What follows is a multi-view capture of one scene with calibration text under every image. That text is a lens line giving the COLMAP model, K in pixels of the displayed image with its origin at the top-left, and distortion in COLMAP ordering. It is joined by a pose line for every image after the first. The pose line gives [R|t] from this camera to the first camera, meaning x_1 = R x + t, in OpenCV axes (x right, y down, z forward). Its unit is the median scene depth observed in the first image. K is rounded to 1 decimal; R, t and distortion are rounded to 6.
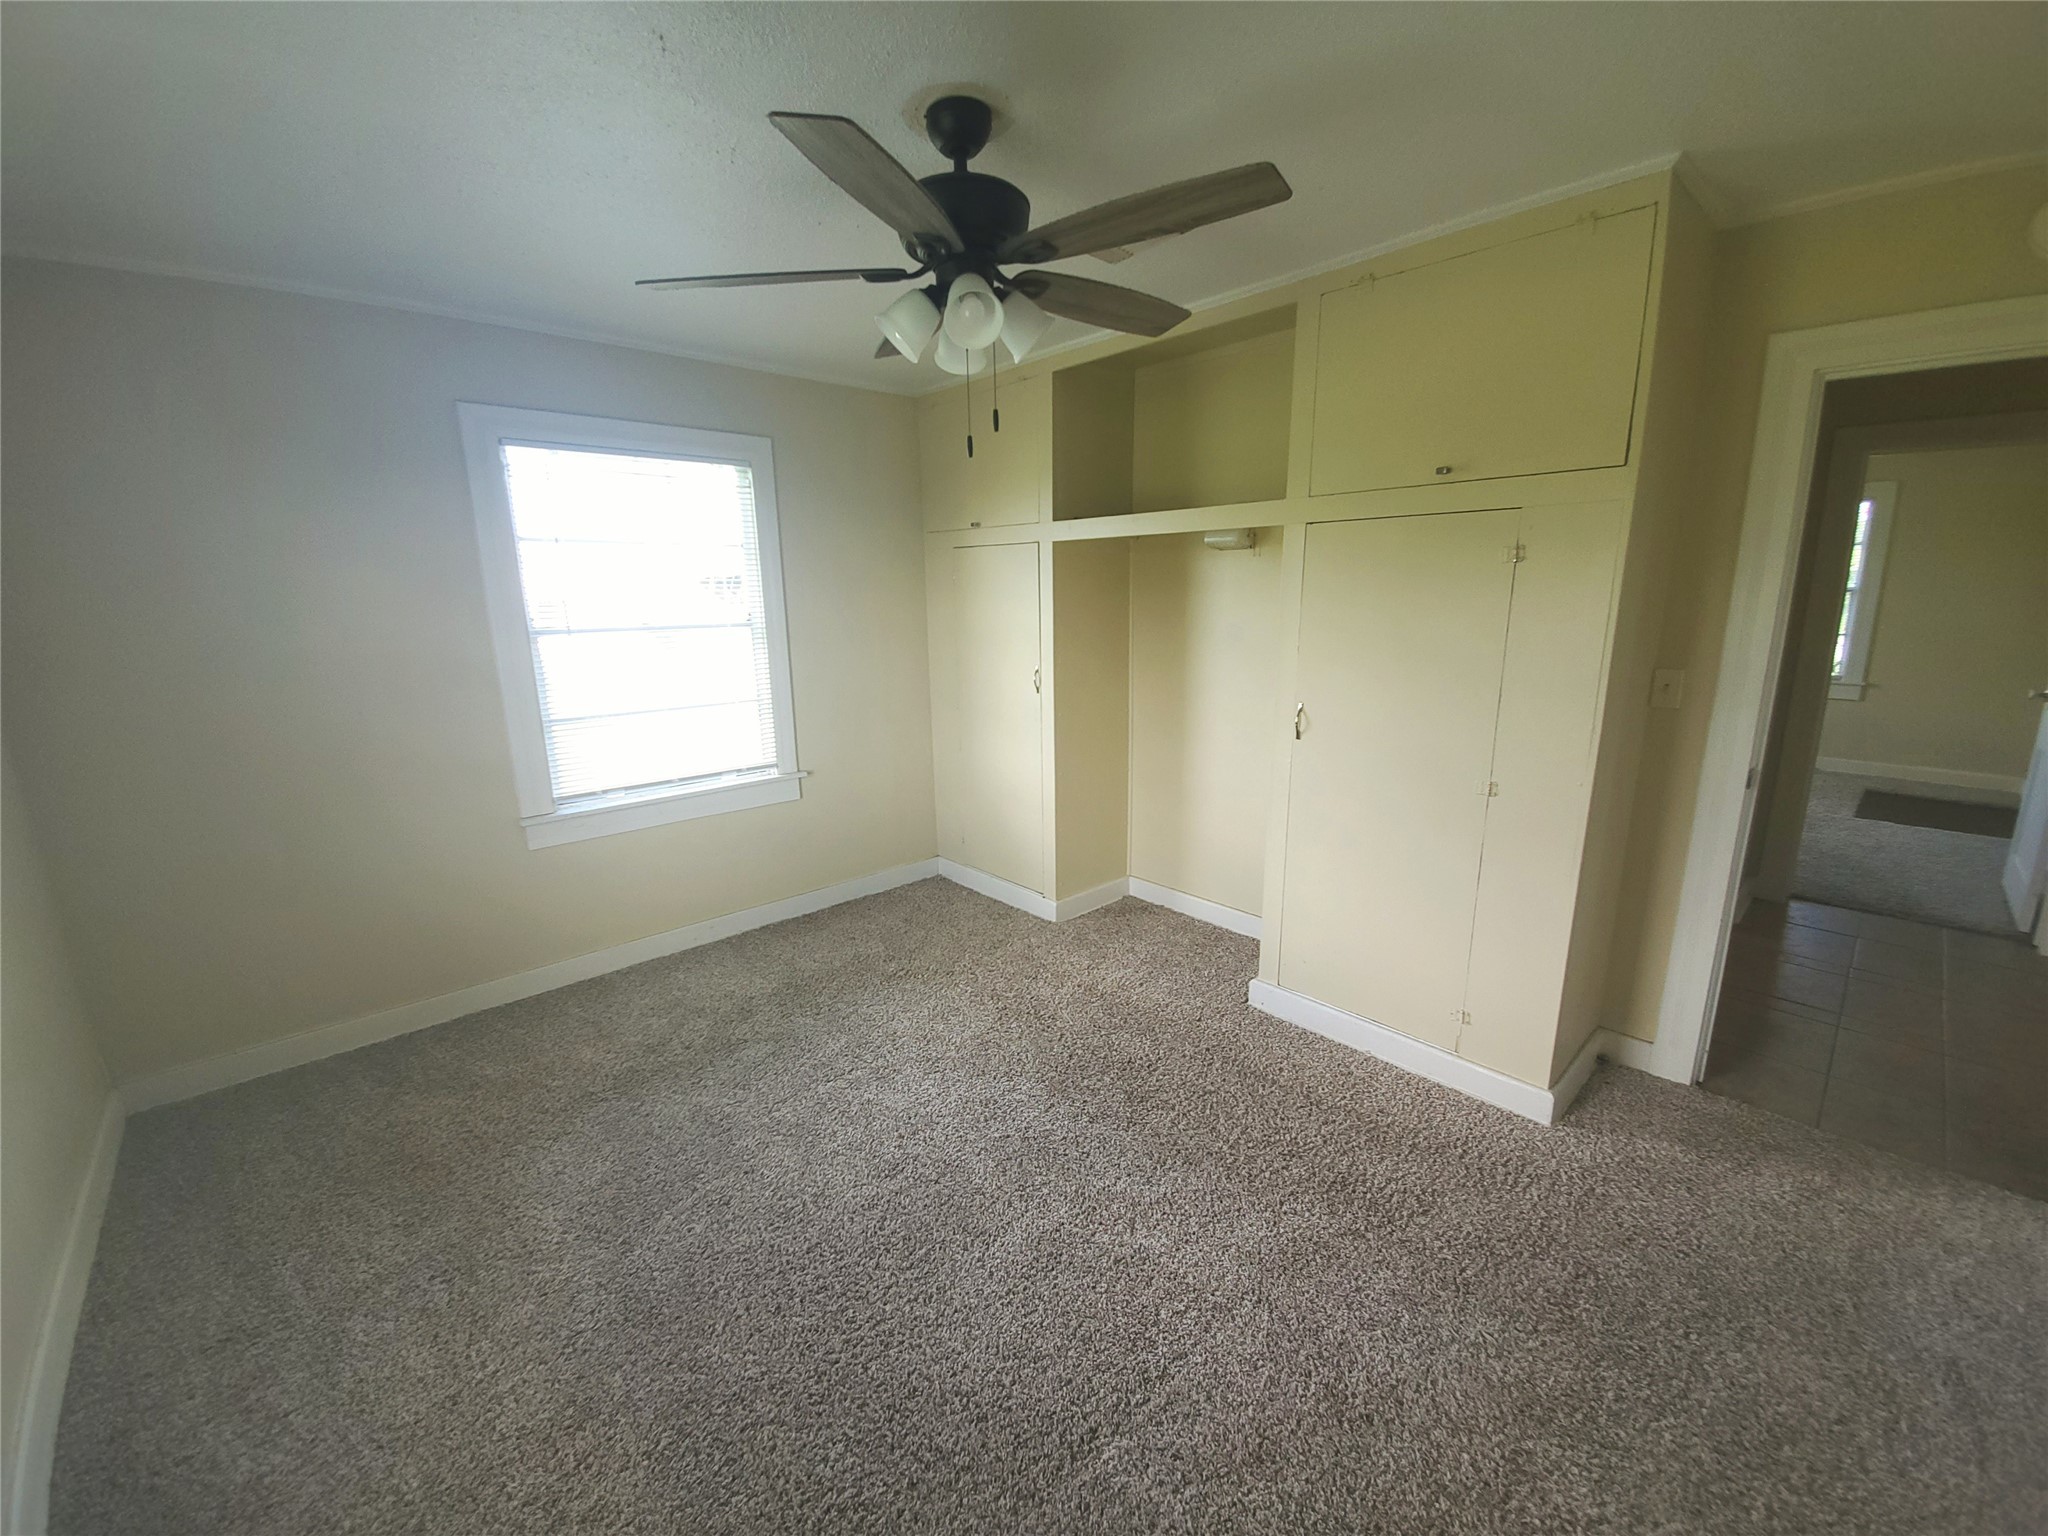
lens RADIAL K [[815.2, 0, 1019.7], [0, 815.2, 773.3], [0, 0, 1]] dist [-0.001501, -0.005890]
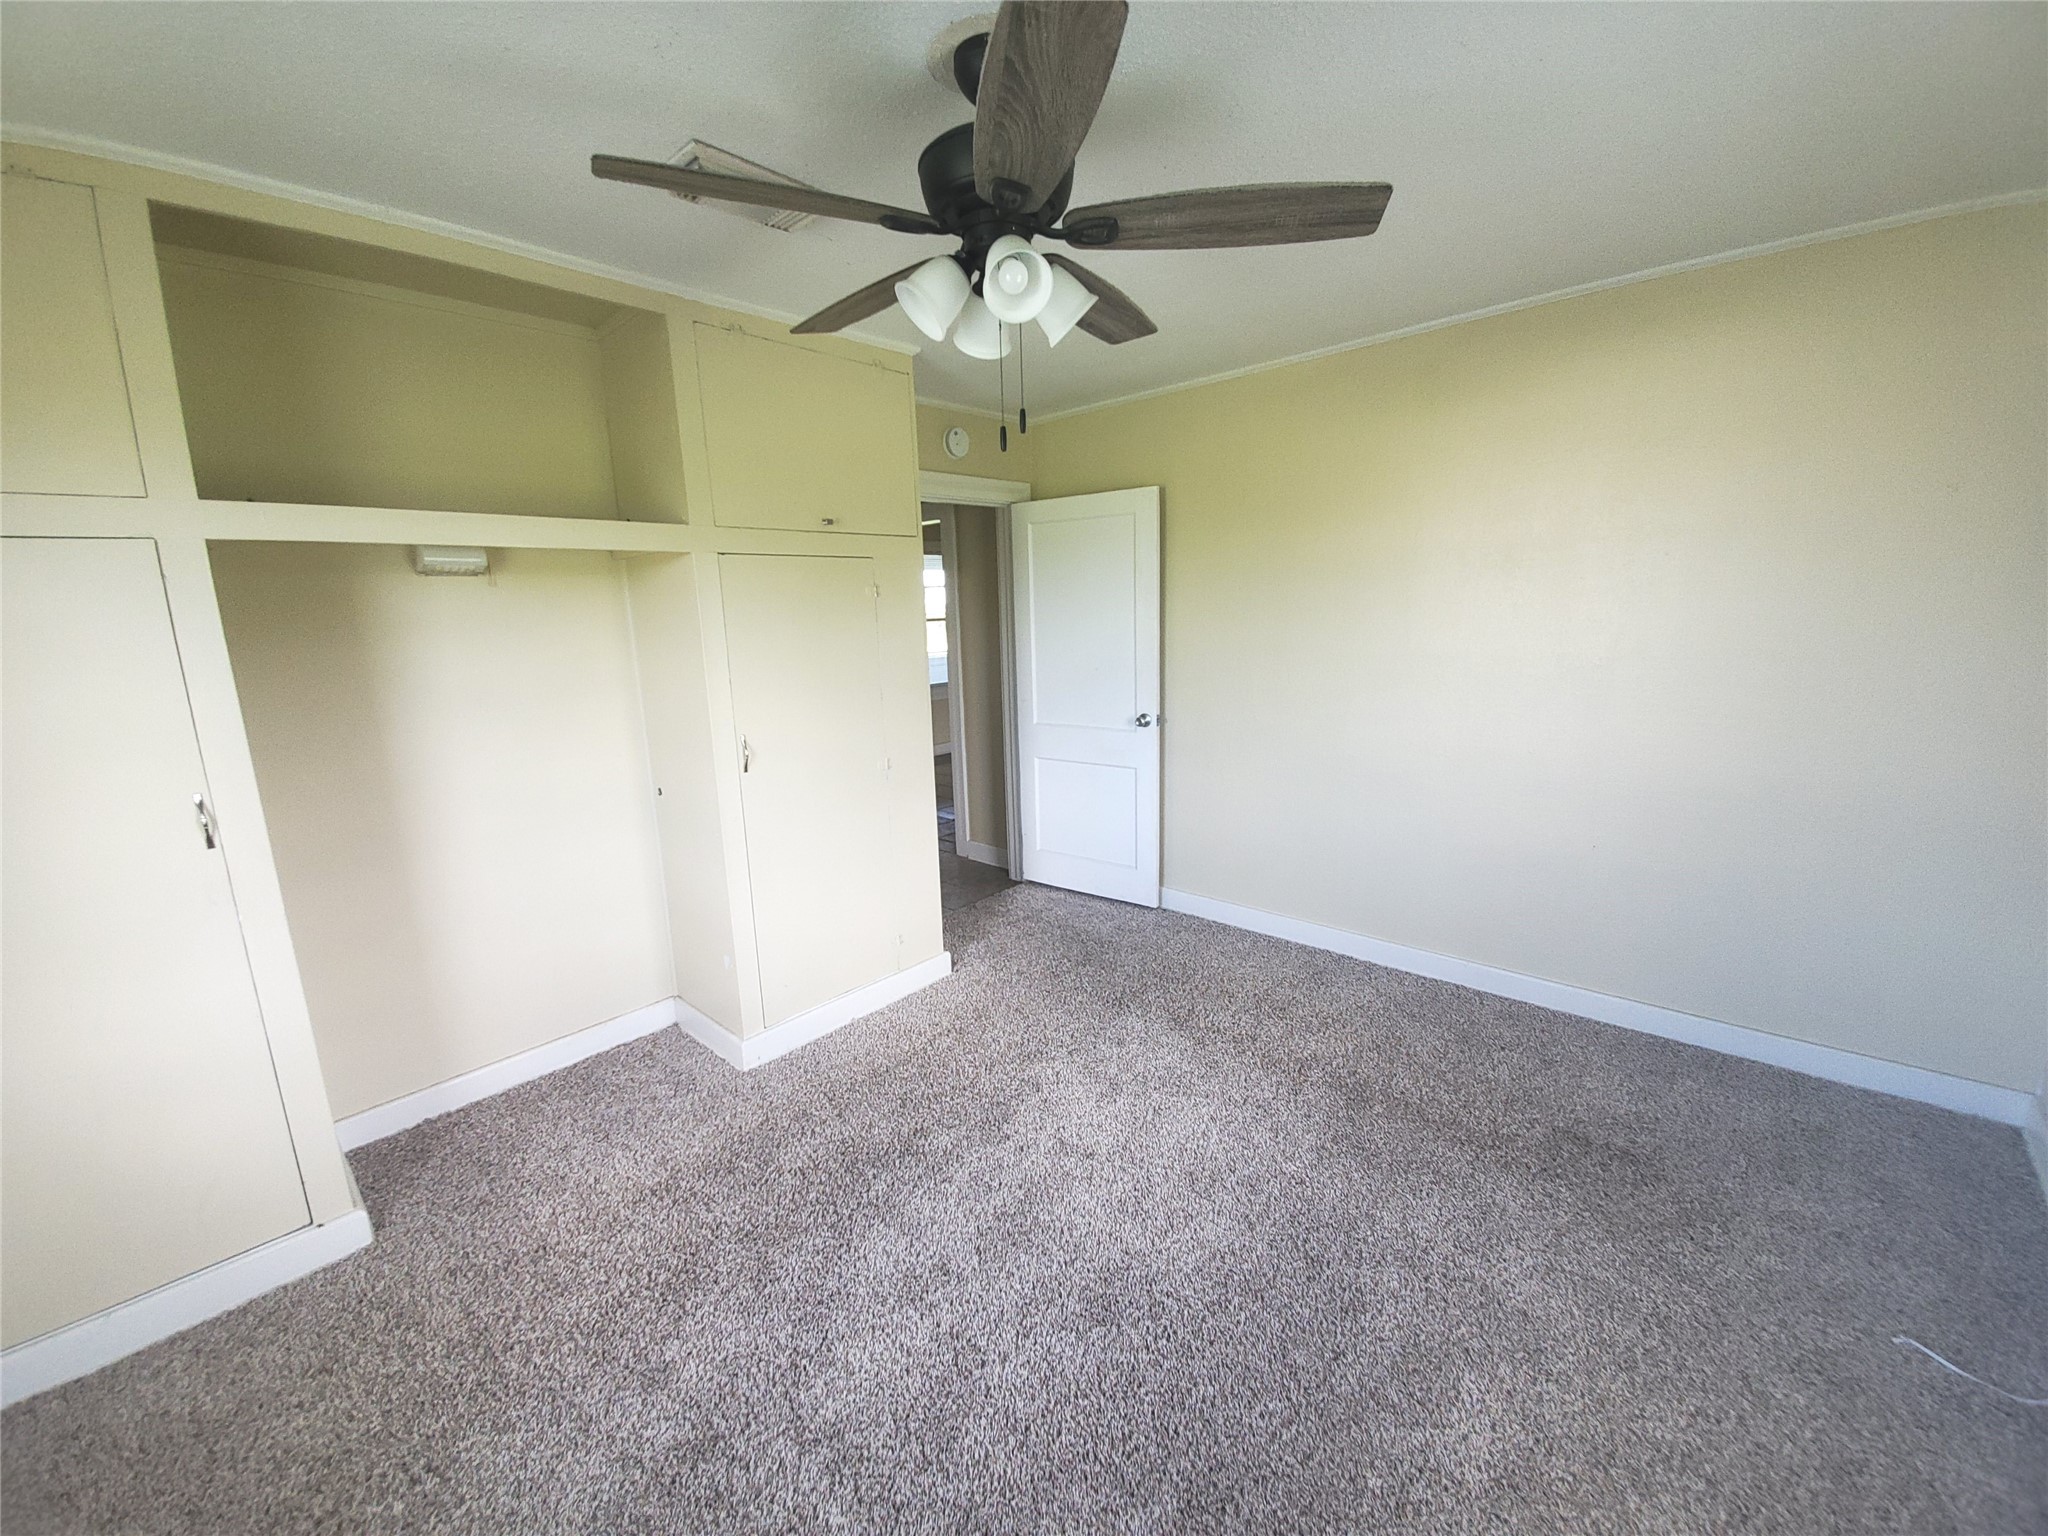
lens RADIAL K [[815.2, 0, 1013.6], [0, 815.2, 755.5], [0, 0, 1]] dist [-0.001501, -0.005890]
pose [[-0.093959, -0.155466, 0.983363, -0.443341], [0.258543, 0.950034, 0.174901, -0.100787], [-0.961419, 0.270675, -0.049070, 0.501909]]
